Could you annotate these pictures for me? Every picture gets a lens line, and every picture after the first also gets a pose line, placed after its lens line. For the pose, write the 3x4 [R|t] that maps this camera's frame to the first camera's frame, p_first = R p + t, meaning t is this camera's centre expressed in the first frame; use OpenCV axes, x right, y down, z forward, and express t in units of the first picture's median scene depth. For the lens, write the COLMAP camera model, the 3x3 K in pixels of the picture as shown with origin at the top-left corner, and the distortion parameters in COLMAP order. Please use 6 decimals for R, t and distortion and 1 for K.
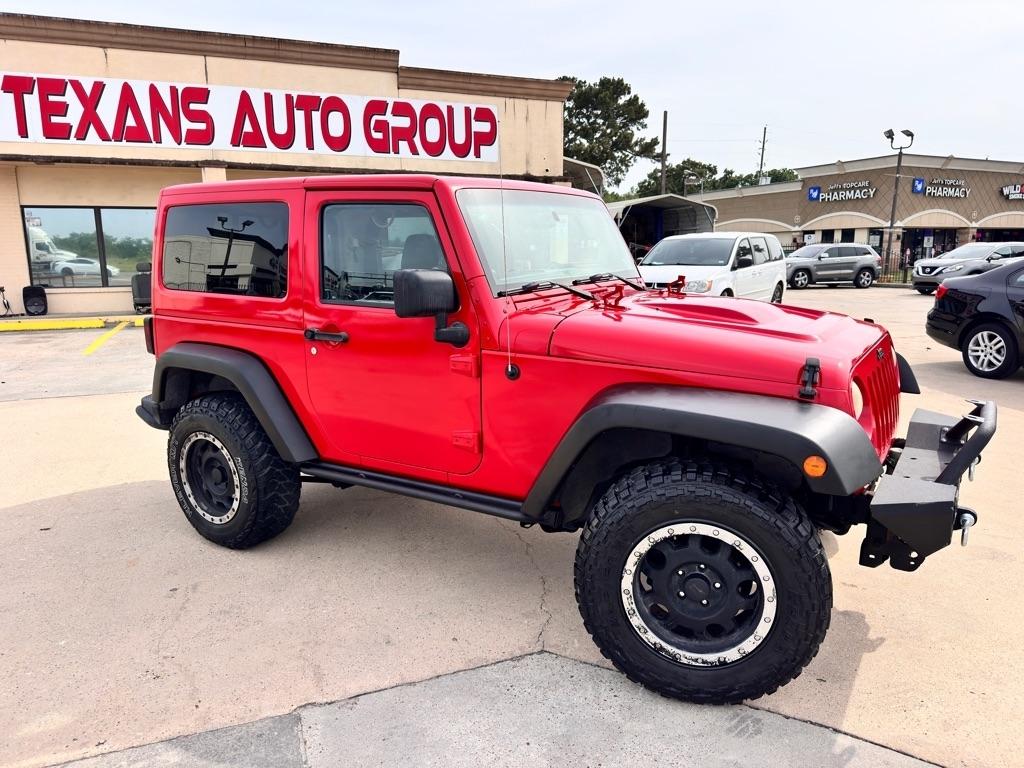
lens RADIAL K [[734.9, 0, 514.8], [0, 734.9, 378.8], [0, 0, 1]] dist [0.016604, -0.015062]
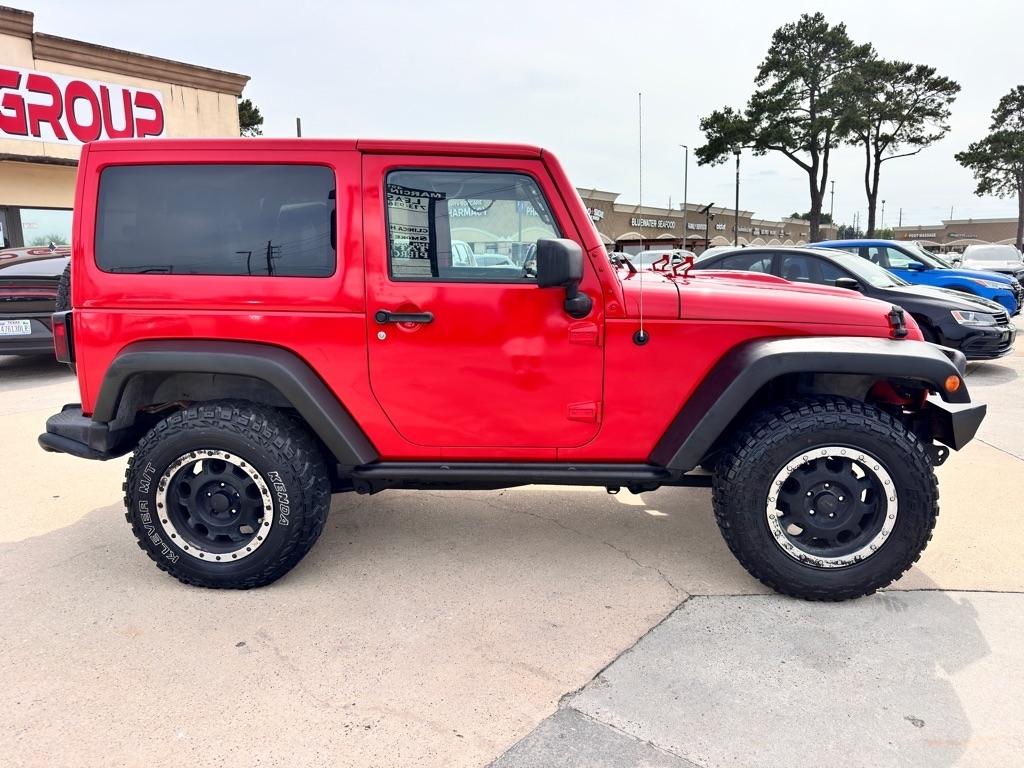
lens RADIAL K [[730.2, 0, 504.1], [0, 730.2, 378.9], [0, 0, 1]] dist [0.045392, -0.054822]
pose [[0.868164, -0.078896, 0.489965, -0.736425], [0.087228, 0.996171, 0.005847, 0.027715], [-0.488551, 0.037662, 0.871722, 0.202641]]
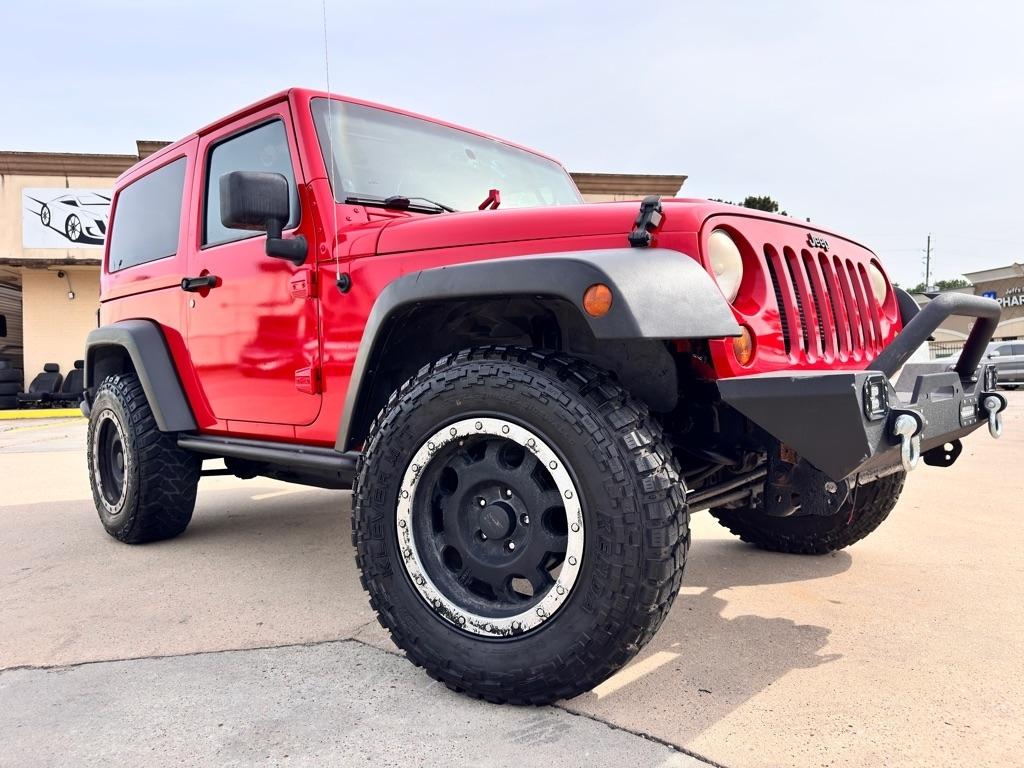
lens RADIAL K [[741.0, 0, 514.3], [0, 741.0, 380.2], [0, 0, 1]] dist [0.125348, -0.119030]
pose [[0.978338, 0.016679, -0.206343, 0.385614], [-0.053133, 0.983590, -0.172415, 0.256911], [0.200081, 0.179644, 0.963170, 0.275391]]
